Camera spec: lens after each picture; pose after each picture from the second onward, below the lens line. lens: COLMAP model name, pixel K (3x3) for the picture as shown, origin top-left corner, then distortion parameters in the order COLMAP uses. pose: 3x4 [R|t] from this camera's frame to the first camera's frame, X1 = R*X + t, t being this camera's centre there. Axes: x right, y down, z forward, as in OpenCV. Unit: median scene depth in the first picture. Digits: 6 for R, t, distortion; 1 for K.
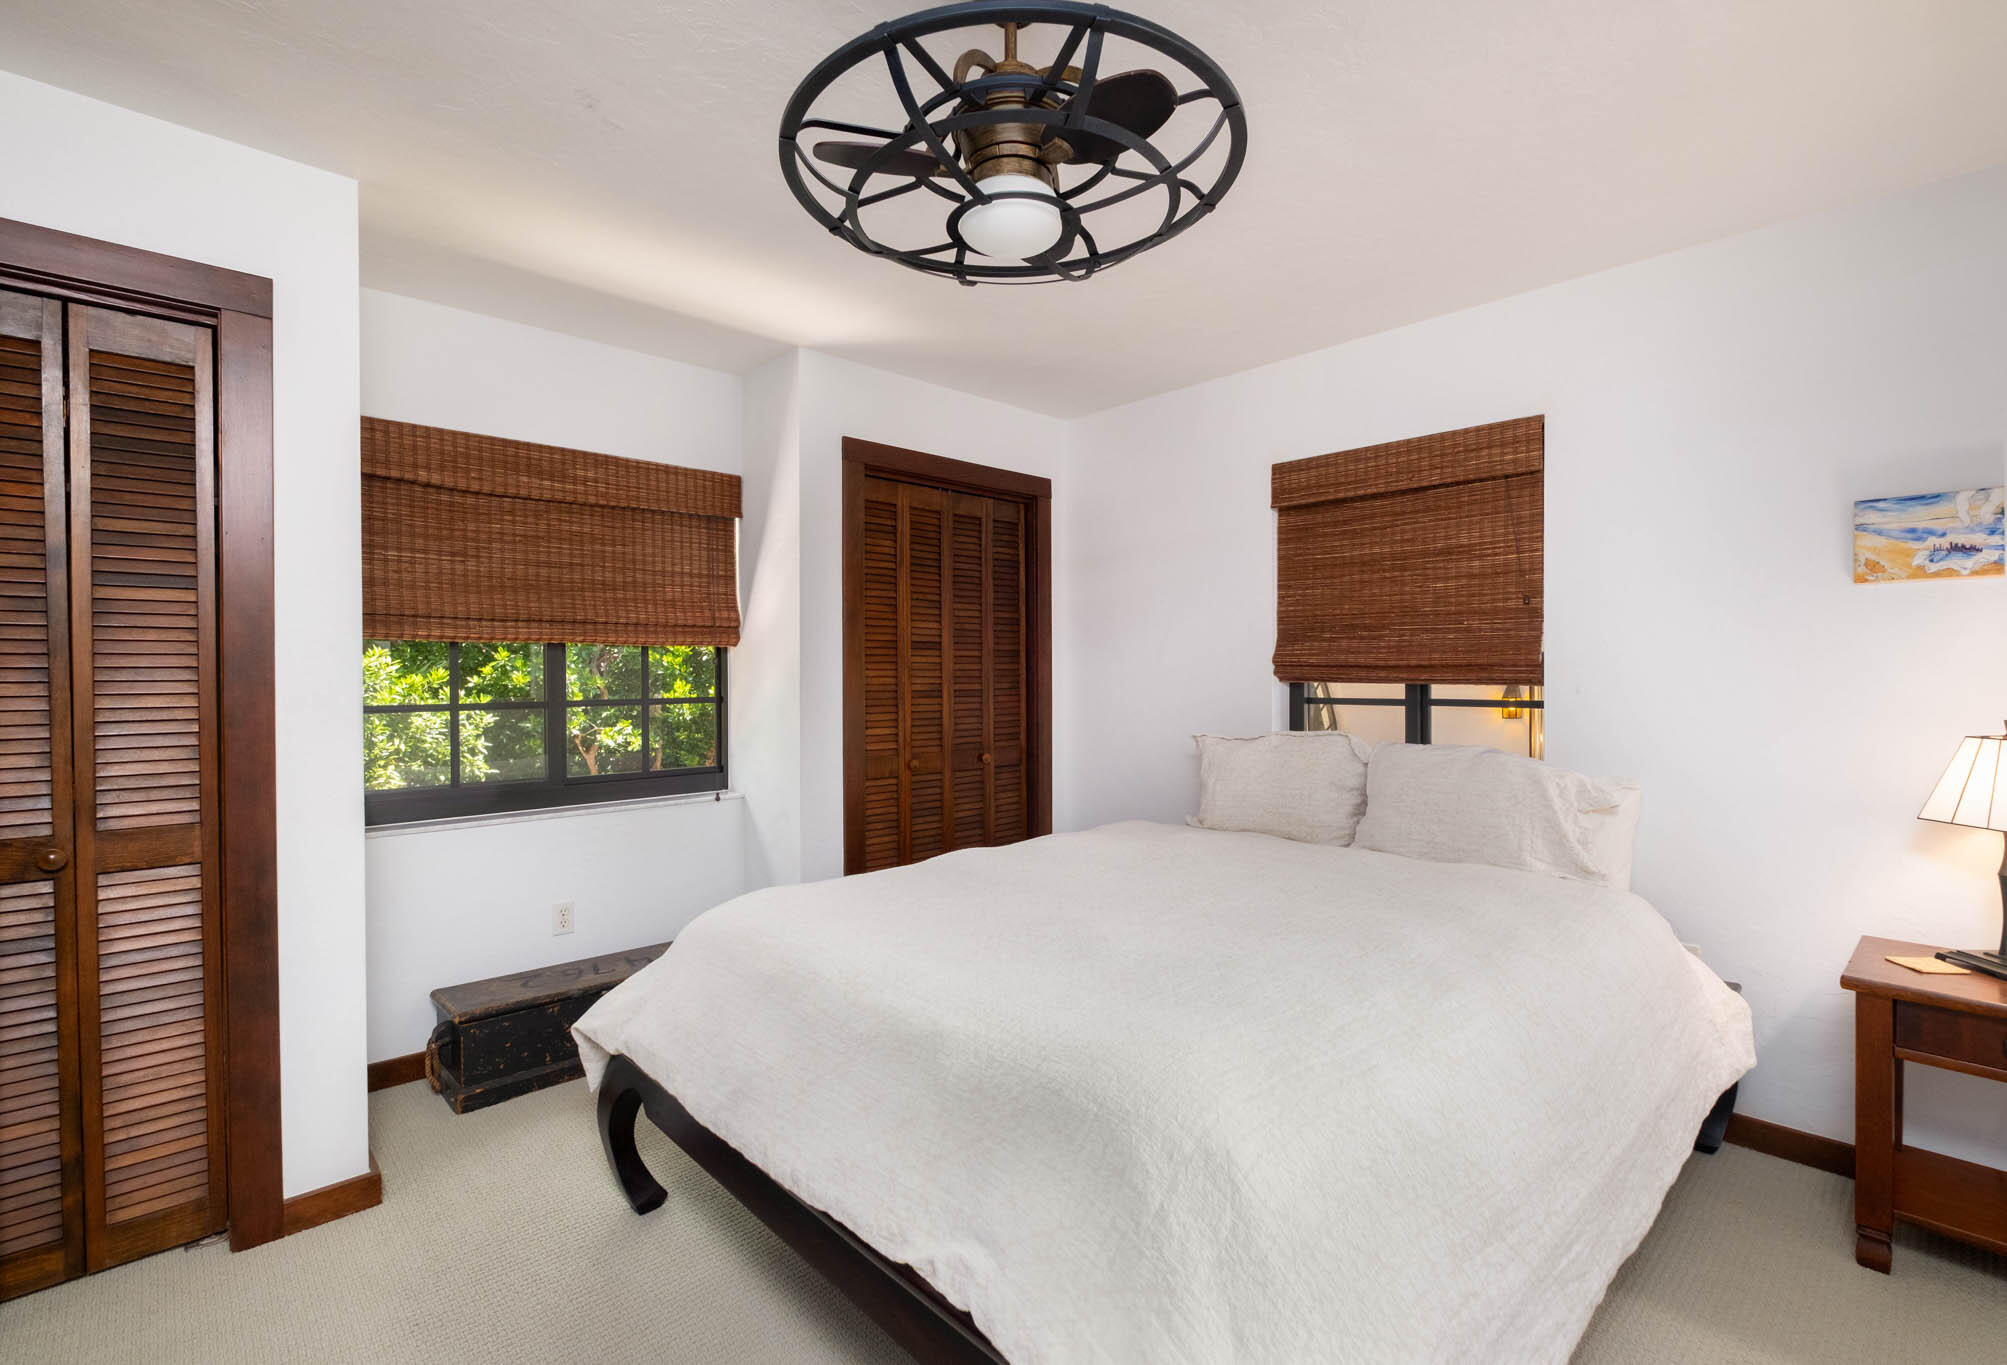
lens RADIAL K [[908.3, 0, 1003.9], [0, 908.3, 682.5], [0, 0, 1]] dist [0.000506, 0.000040]
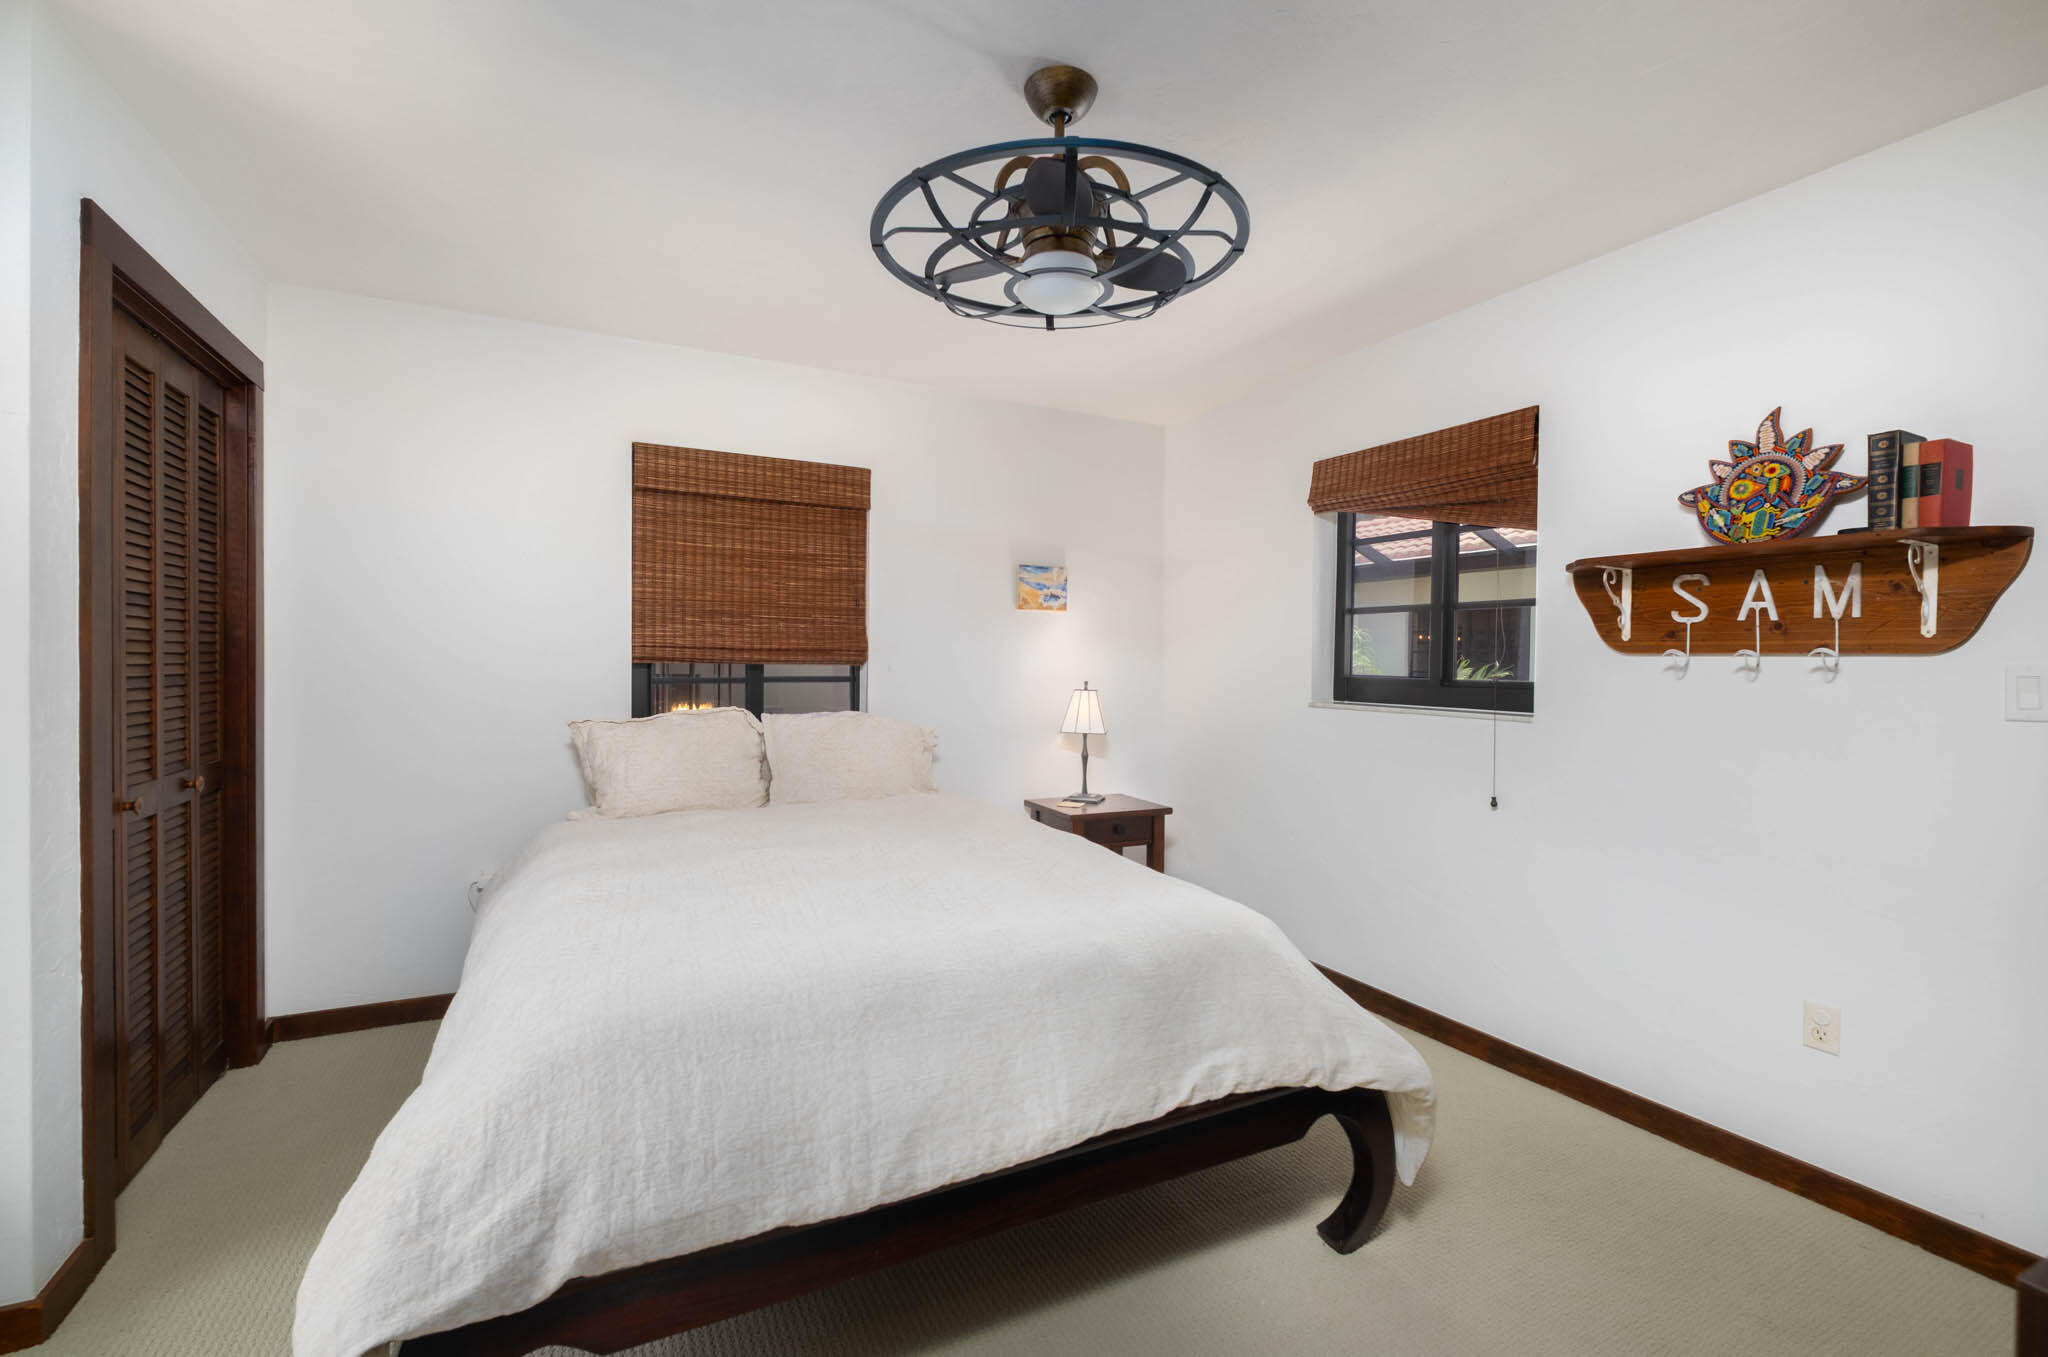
lens RADIAL K [[893.4, 0, 1023.1], [0, 893.4, 672.6], [0, 0, 1]] dist [-0.000634, -0.000357]
pose [[0.277021, -0.013288, 0.960772, -0.641896], [-0.002732, 0.999889, 0.014617, -0.005956], [-0.960860, -0.006674, 0.276954, 0.391364]]
